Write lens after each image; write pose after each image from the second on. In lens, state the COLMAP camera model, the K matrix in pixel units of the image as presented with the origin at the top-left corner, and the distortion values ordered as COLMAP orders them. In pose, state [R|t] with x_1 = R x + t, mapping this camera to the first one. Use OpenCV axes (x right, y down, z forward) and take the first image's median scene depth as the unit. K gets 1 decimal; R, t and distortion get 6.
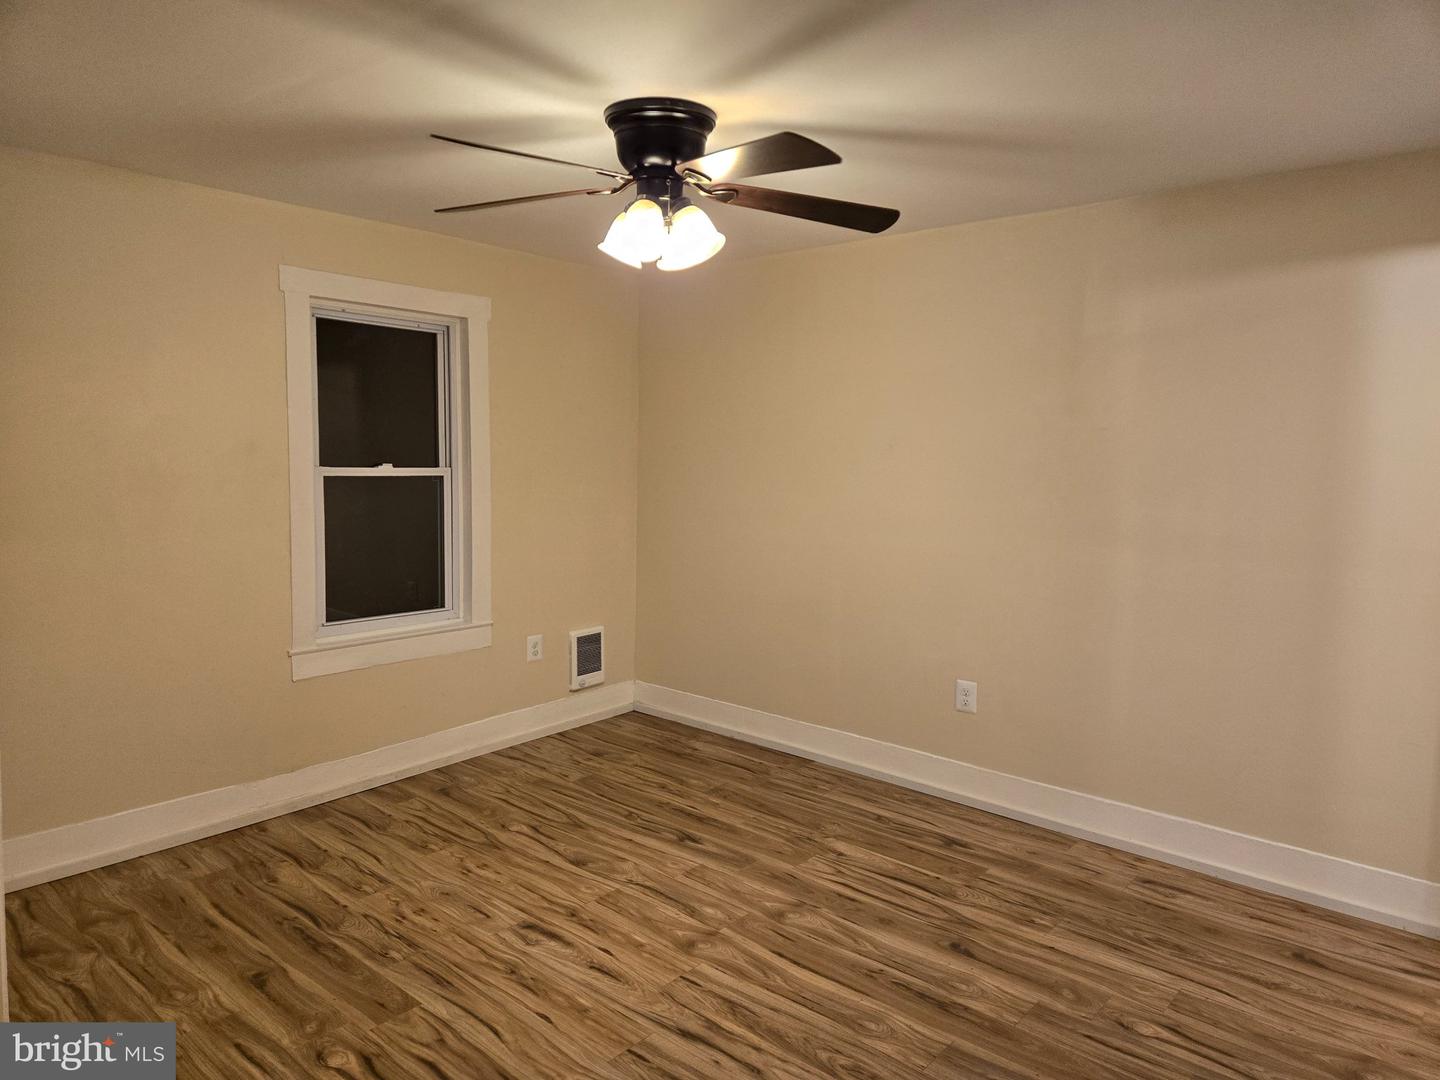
lens RADIAL K [[957.5, 0, 713.4], [0, 957.5, 543.9], [0, 0, 1]] dist [0.073039, -0.078567]
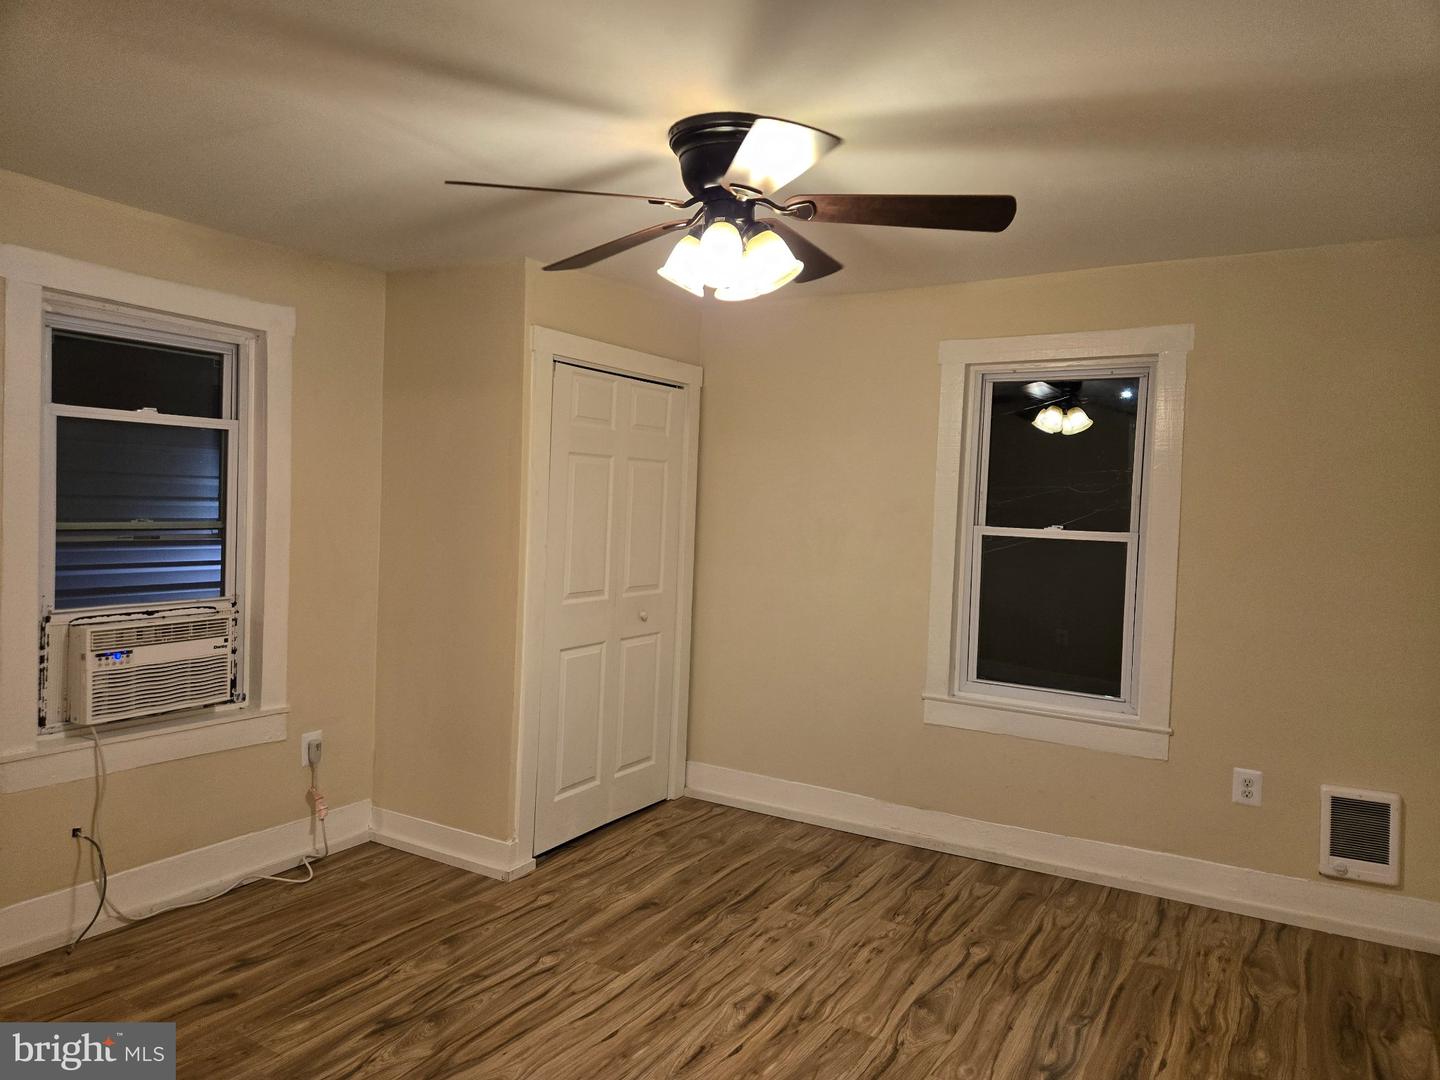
lens RADIAL K [[957.5, 0, 713.4], [0, 957.5, 543.9], [0, 0, 1]] dist [0.073039, -0.078567]
pose [[0.193129, 0.043900, -0.980191, 0.601987], [-0.134643, 0.990733, 0.017843, -0.041107], [0.971891, 0.128530, 0.197250, 0.614022]]
